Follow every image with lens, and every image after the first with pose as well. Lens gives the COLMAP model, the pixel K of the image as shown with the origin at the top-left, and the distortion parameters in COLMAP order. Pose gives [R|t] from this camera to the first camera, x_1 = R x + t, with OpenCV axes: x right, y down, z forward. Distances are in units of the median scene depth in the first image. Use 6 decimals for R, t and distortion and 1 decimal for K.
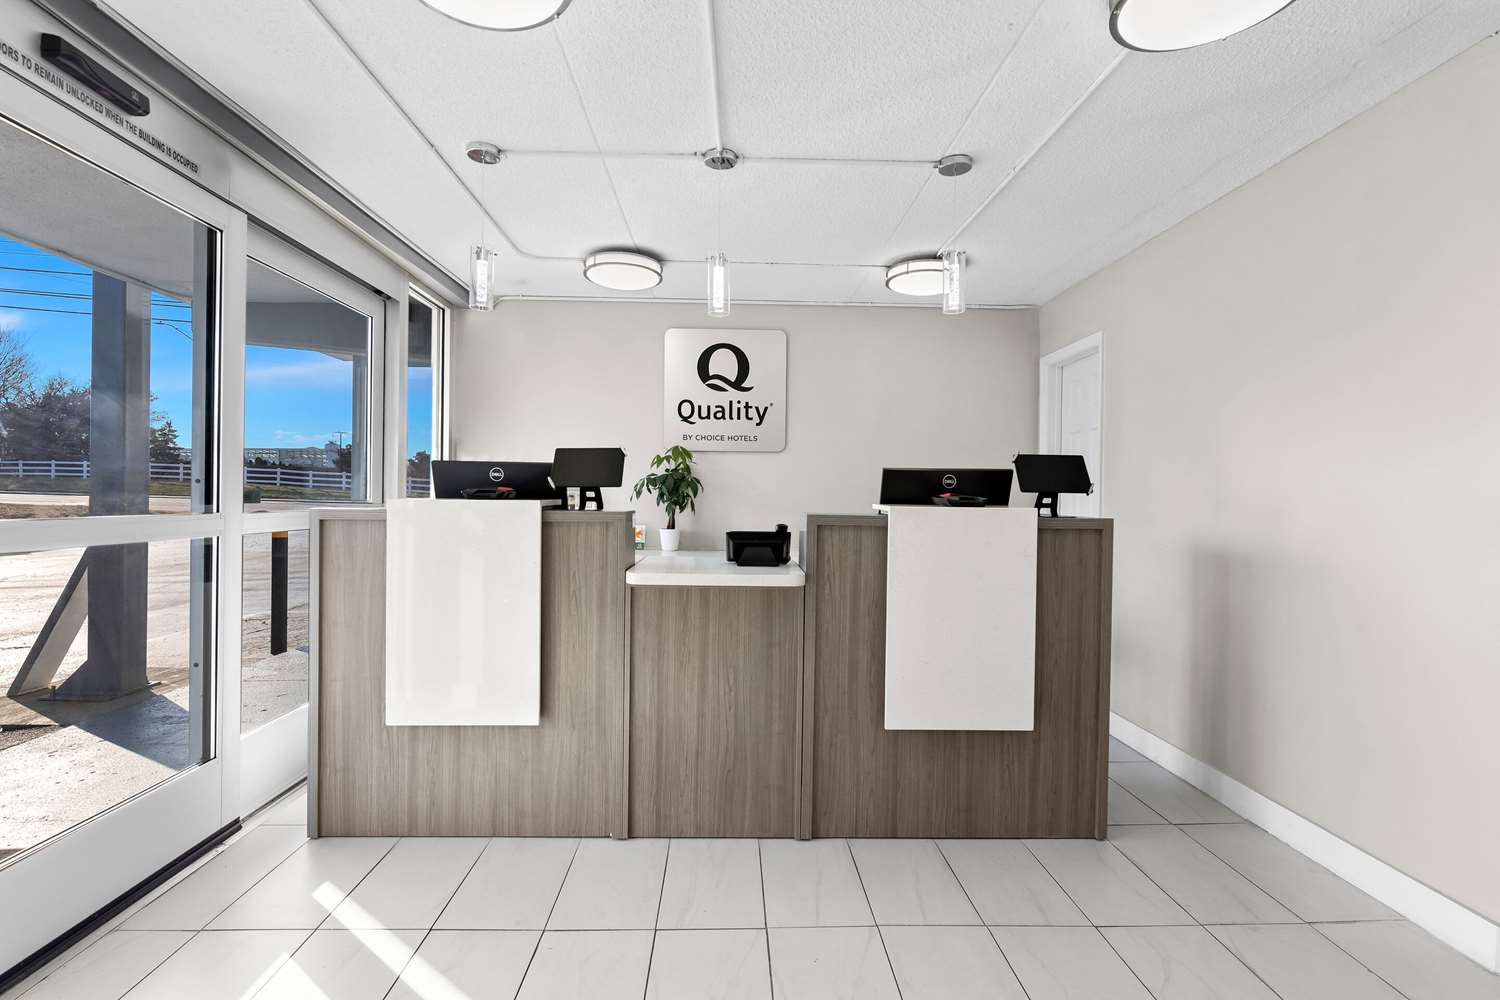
lens RADIAL K [[712.4, 0, 750.0], [0, 712.4, 500.0], [0, 0, 1]] dist [0.000150, 0.000184]
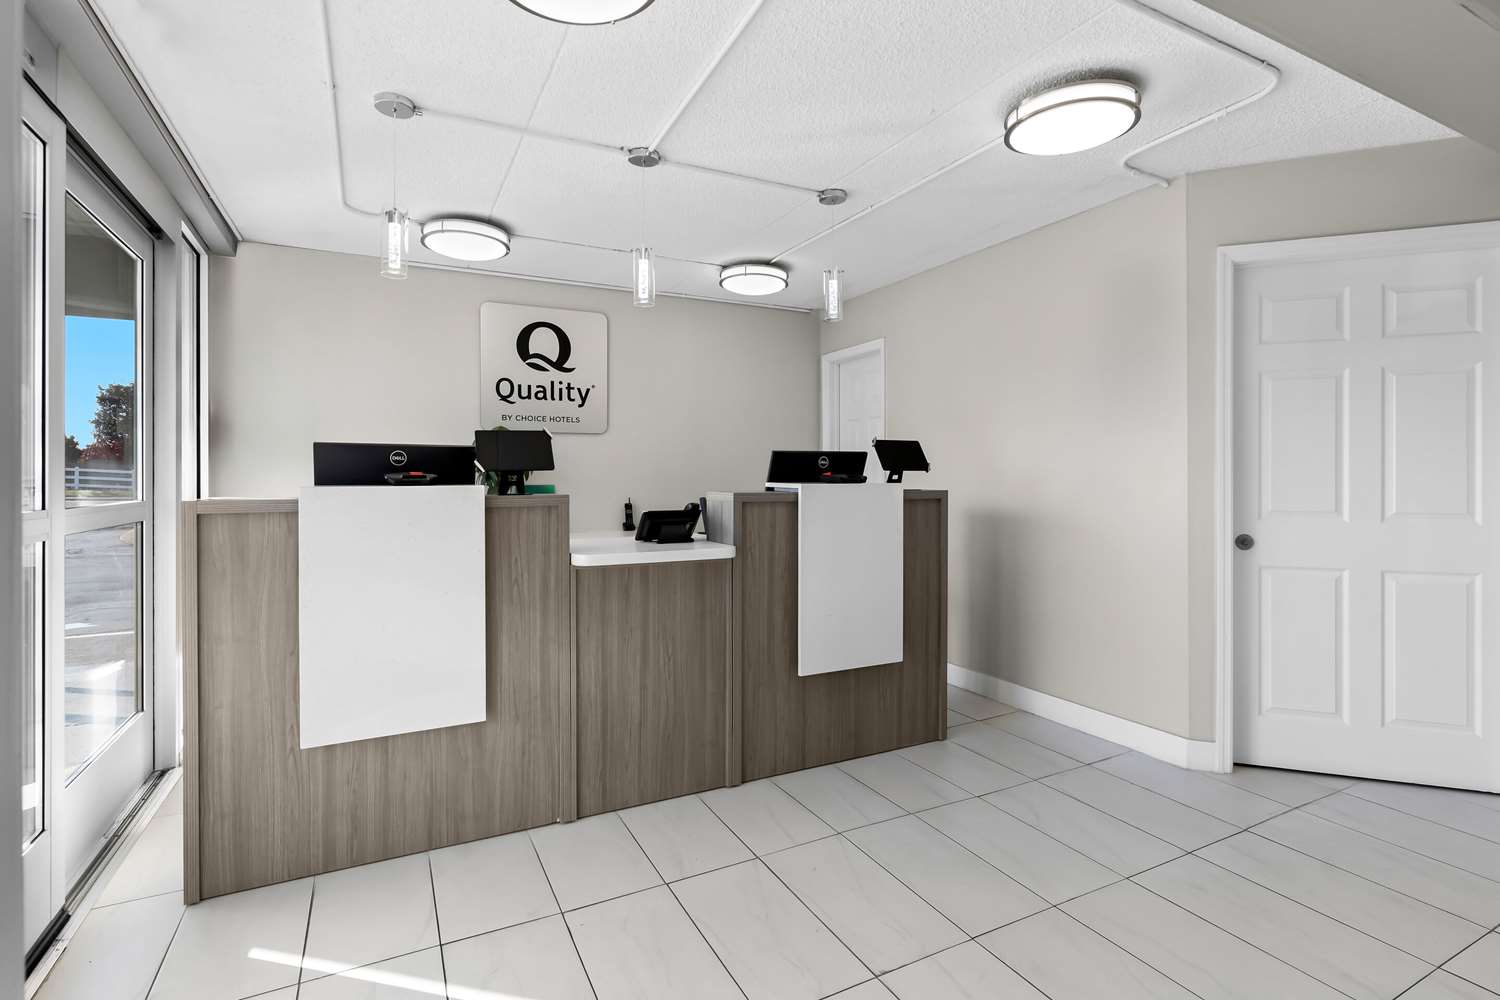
lens RADIAL K [[718.3, 0, 751.6], [0, 718.3, 478.6], [0, 0, 1]] dist [0.001018, 0.000198]
pose [[0.902425, -0.016980, 0.430513, -0.365700], [0.017393, 0.999844, 0.002976, -0.004914], [-0.430497, 0.004802, 0.902579, -0.023410]]
